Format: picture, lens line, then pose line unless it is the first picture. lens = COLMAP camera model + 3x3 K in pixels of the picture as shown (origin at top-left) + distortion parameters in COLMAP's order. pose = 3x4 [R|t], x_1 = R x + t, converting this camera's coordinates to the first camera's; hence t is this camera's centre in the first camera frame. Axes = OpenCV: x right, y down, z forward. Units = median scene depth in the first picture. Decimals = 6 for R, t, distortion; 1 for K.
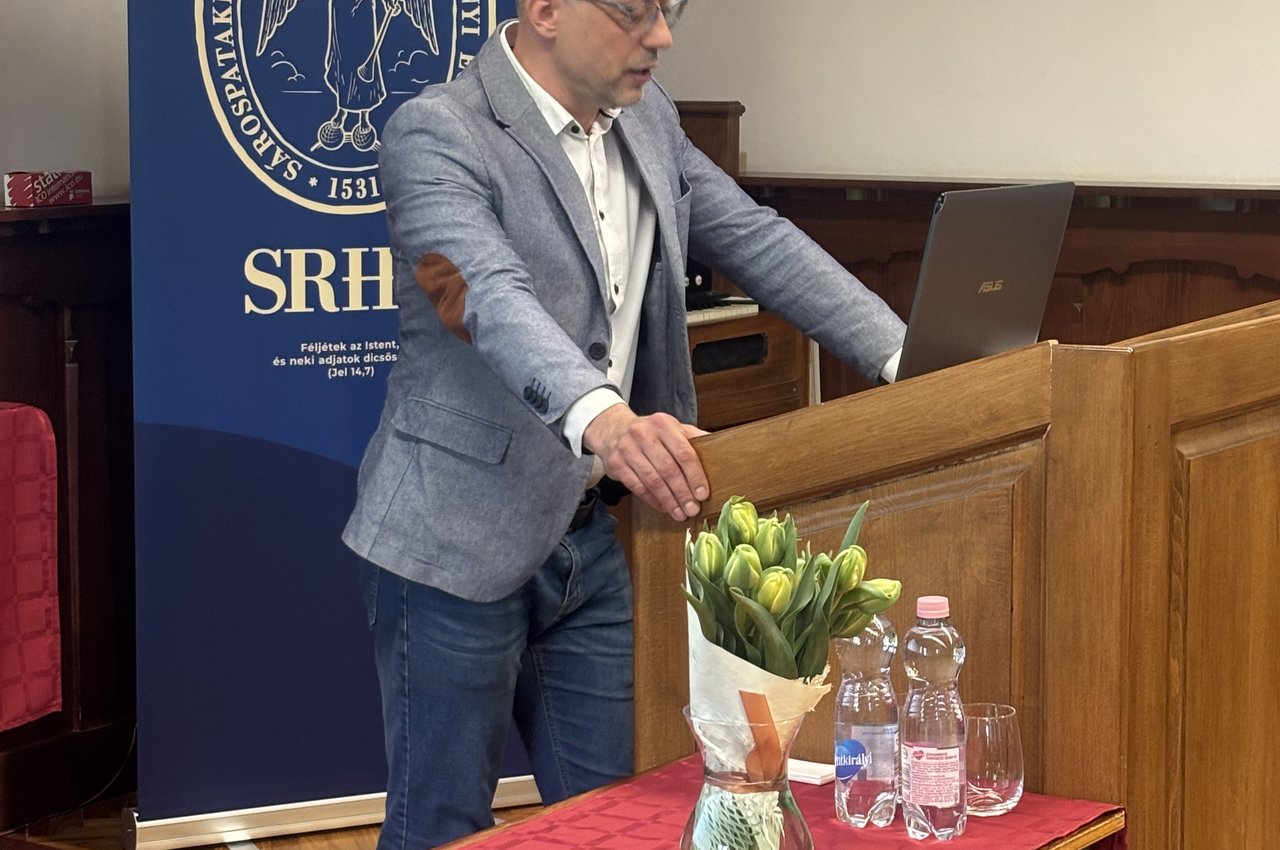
lens RADIAL K [[3034.3, 0, 587.9], [0, 3034.3, 419.7], [0, 0, 1]] dist [0.398736, 0.000000]
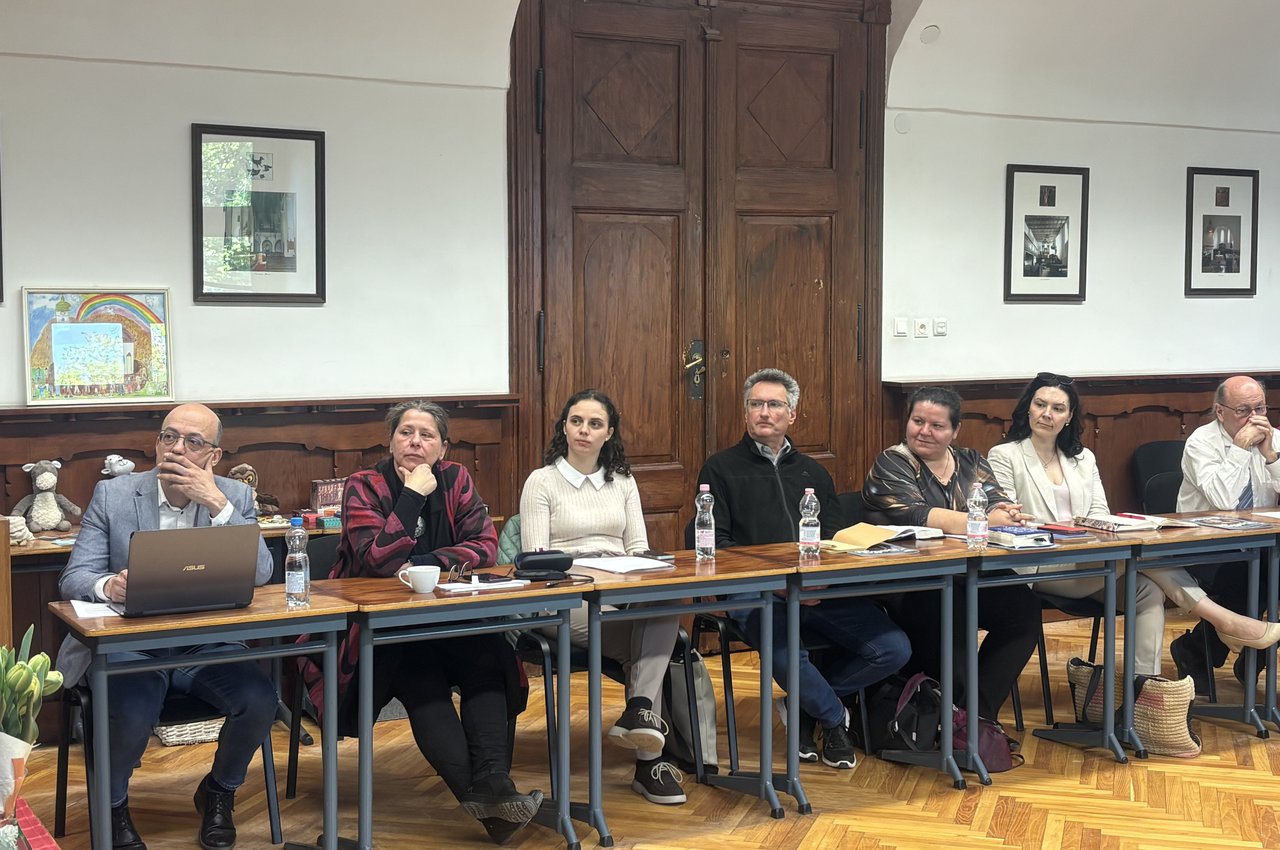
lens RADIAL K [[1683.8, 0, 639.1], [0, 1683.8, 421.6], [0, 0, 1]] dist [0.085770, 0.000000]
pose [[0.458570, -0.057559, 0.886792, -1.536231], [0.113361, 0.993537, 0.005868, -0.127039], [-0.881398, 0.097837, 0.462131, 1.055560]]
